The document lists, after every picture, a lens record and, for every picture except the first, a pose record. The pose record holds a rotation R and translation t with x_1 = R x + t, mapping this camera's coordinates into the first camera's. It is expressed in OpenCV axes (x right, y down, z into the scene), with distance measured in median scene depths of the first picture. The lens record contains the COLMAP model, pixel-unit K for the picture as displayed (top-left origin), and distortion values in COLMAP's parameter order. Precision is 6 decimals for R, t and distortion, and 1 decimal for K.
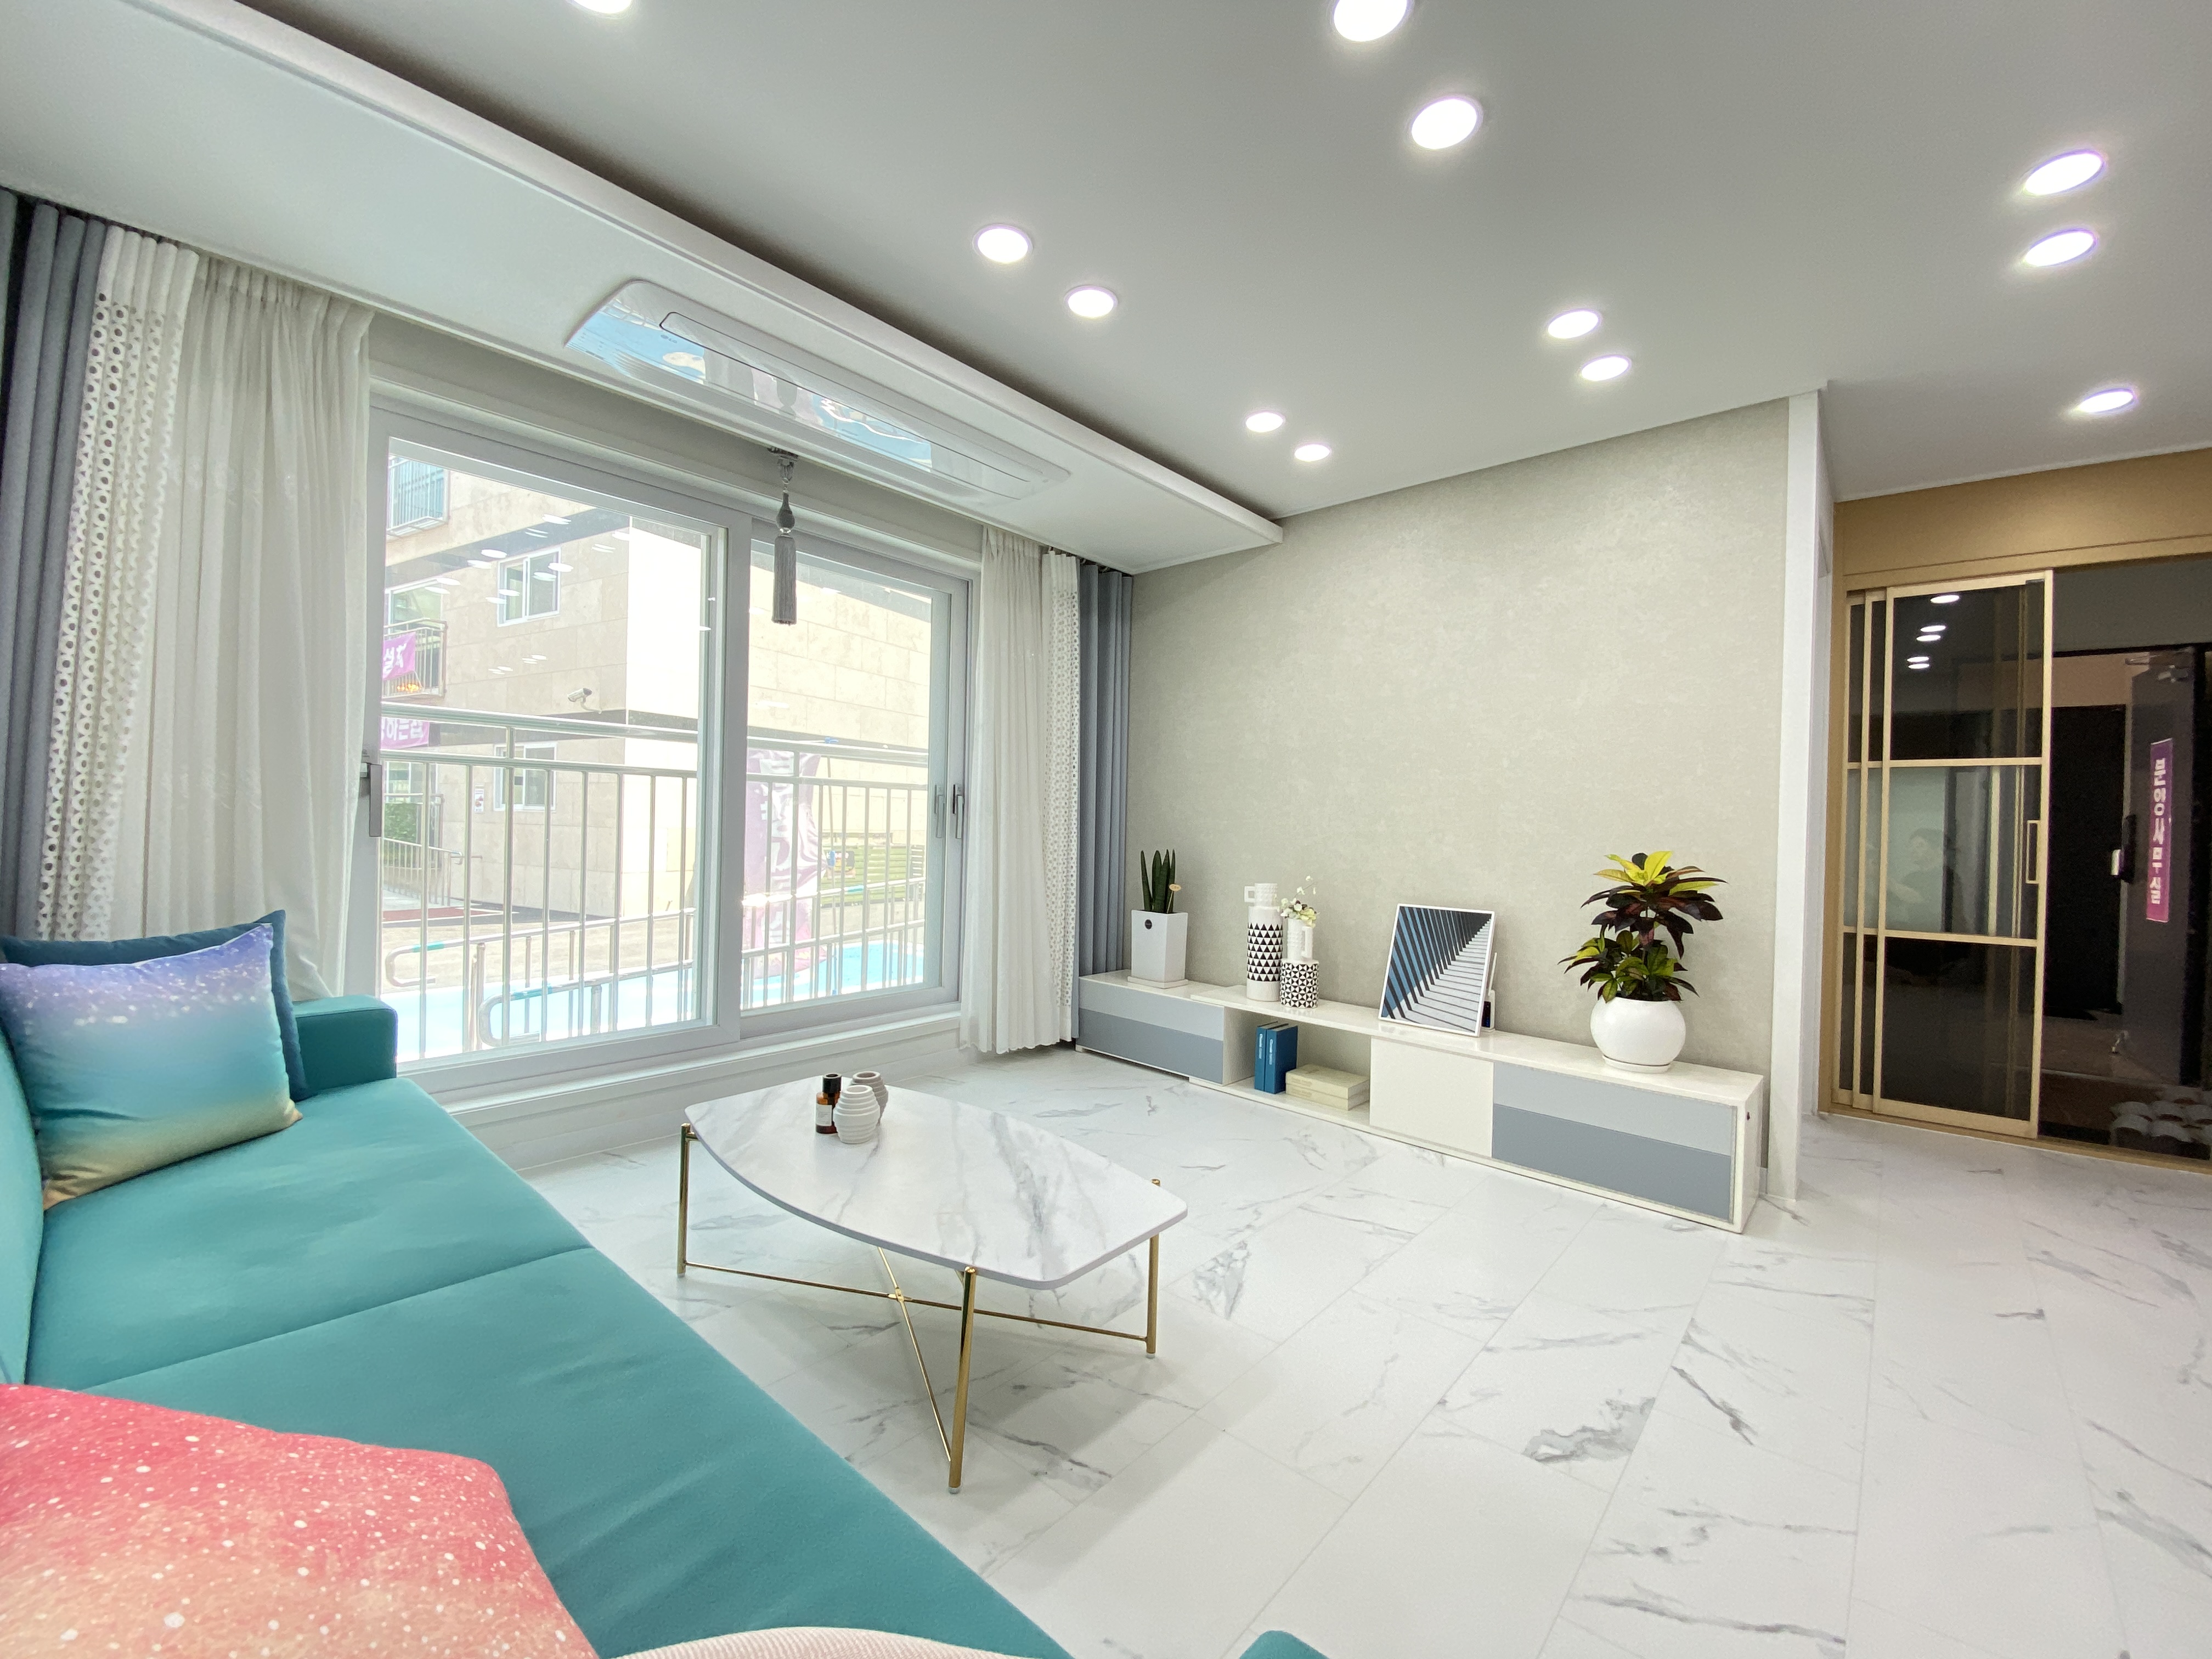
lens RADIAL K [[896.1, 0, 1093.9], [0, 896.1, 832.0], [0, 0, 1]] dist [0.024833, -0.022521]
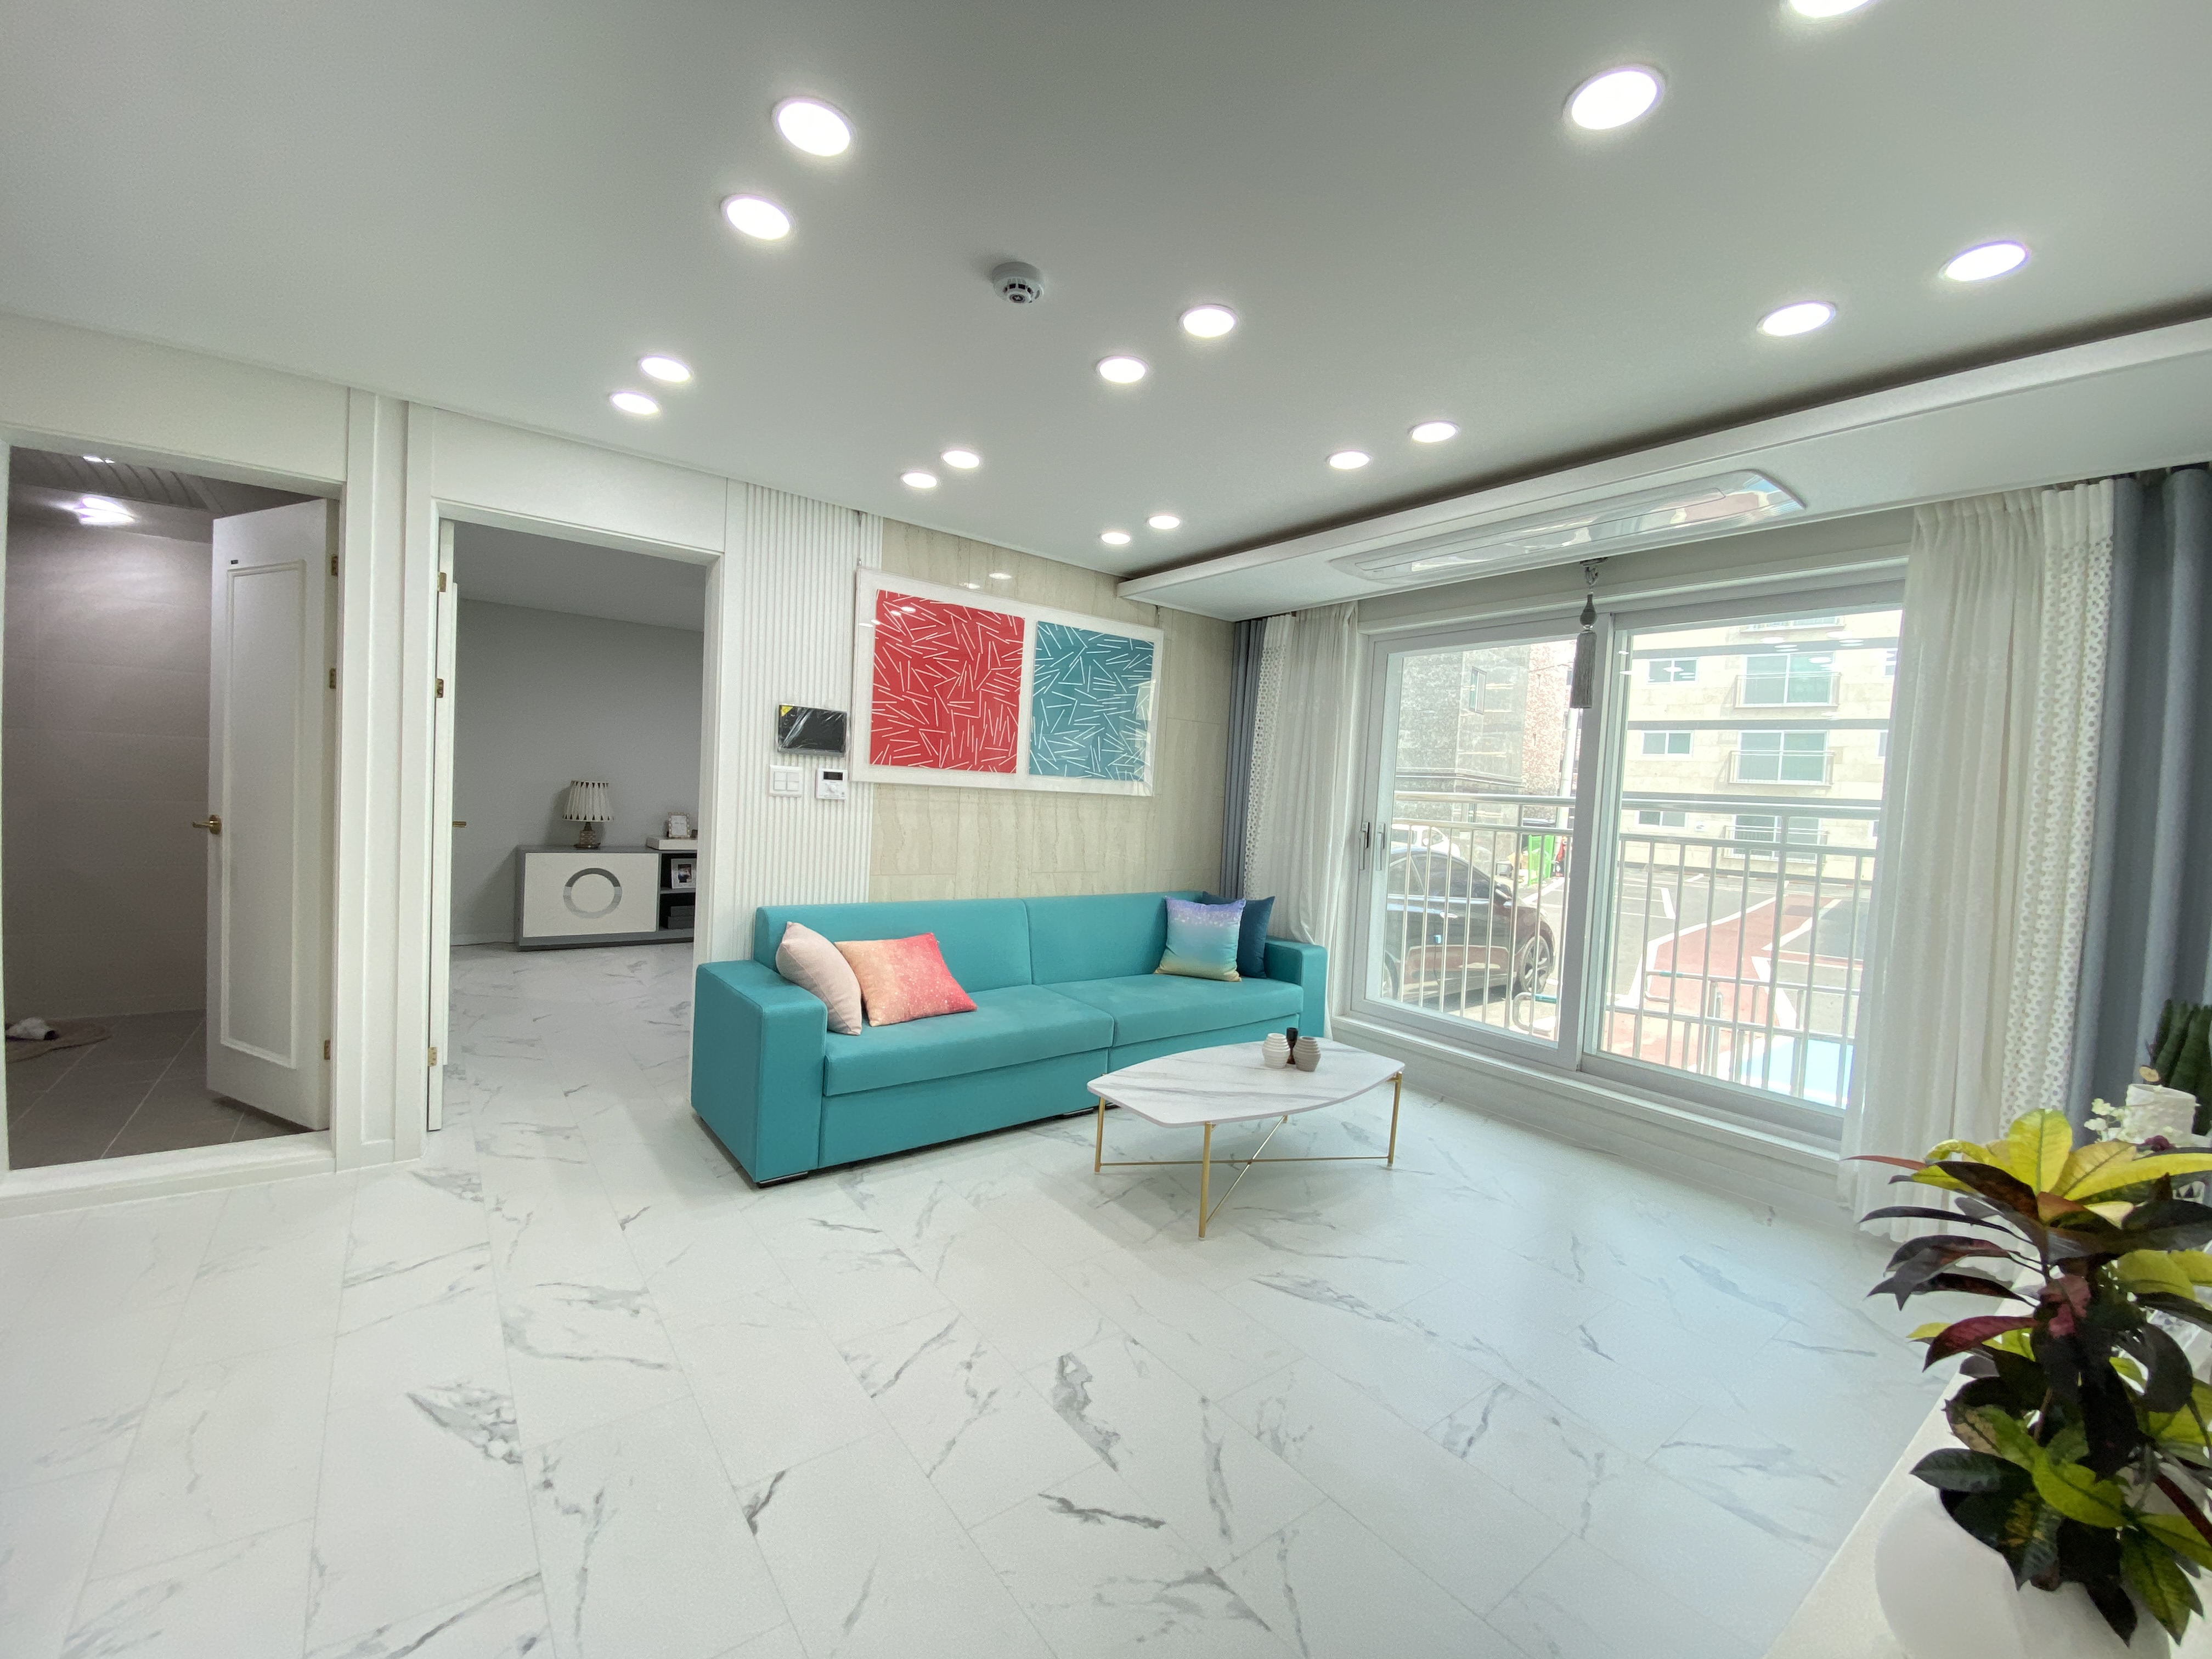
lens RADIAL K [[896.1, 0, 1093.9], [0, 896.1, 832.0], [0, 0, 1]] dist [0.024833, -0.022521]
pose [[-0.200191, 0.005002, -0.979744, 0.860425], [-0.062289, 0.997899, 0.017822, -0.055404], [0.977775, 0.064595, -0.199458, 0.602291]]
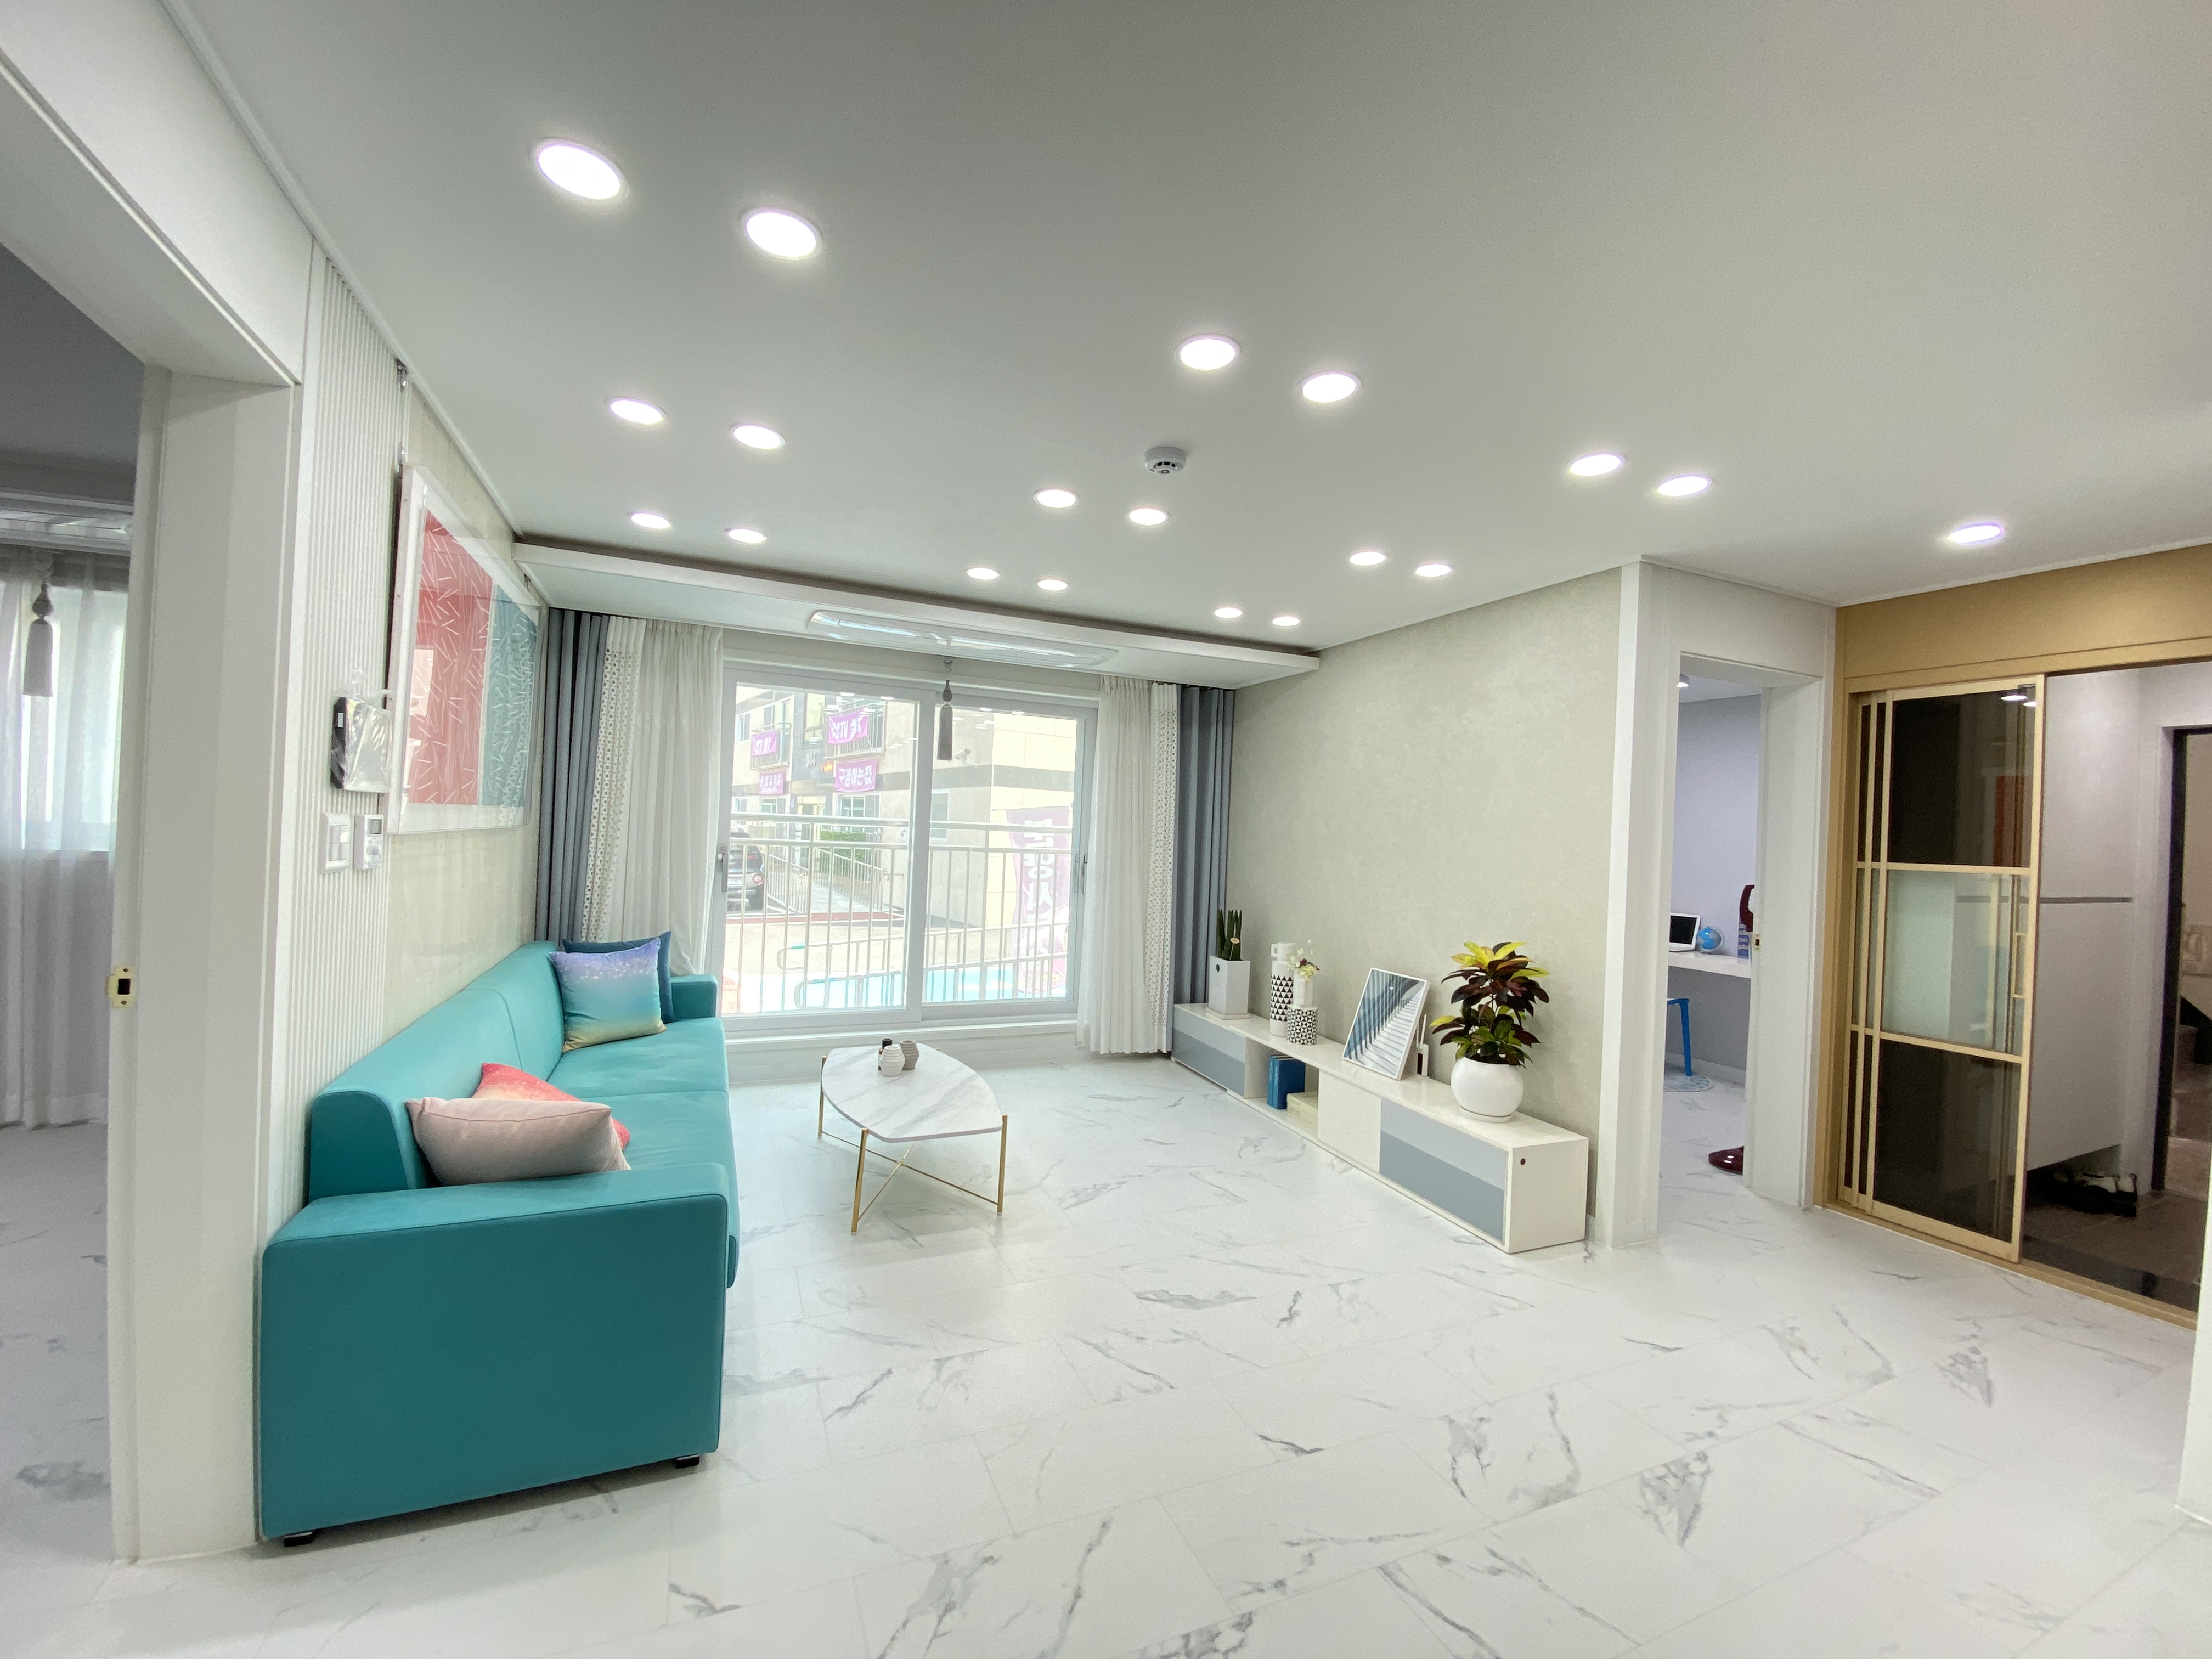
lens RADIAL K [[896.1, 0, 1093.9], [0, 896.1, 832.0], [0, 0, 1]] dist [0.024833, -0.022521]
pose [[0.905705, 0.013480, -0.423695, 0.543786], [-0.022954, 0.999587, -0.017266, -0.080701], [0.423288, 0.025364, 0.905640, -0.301877]]
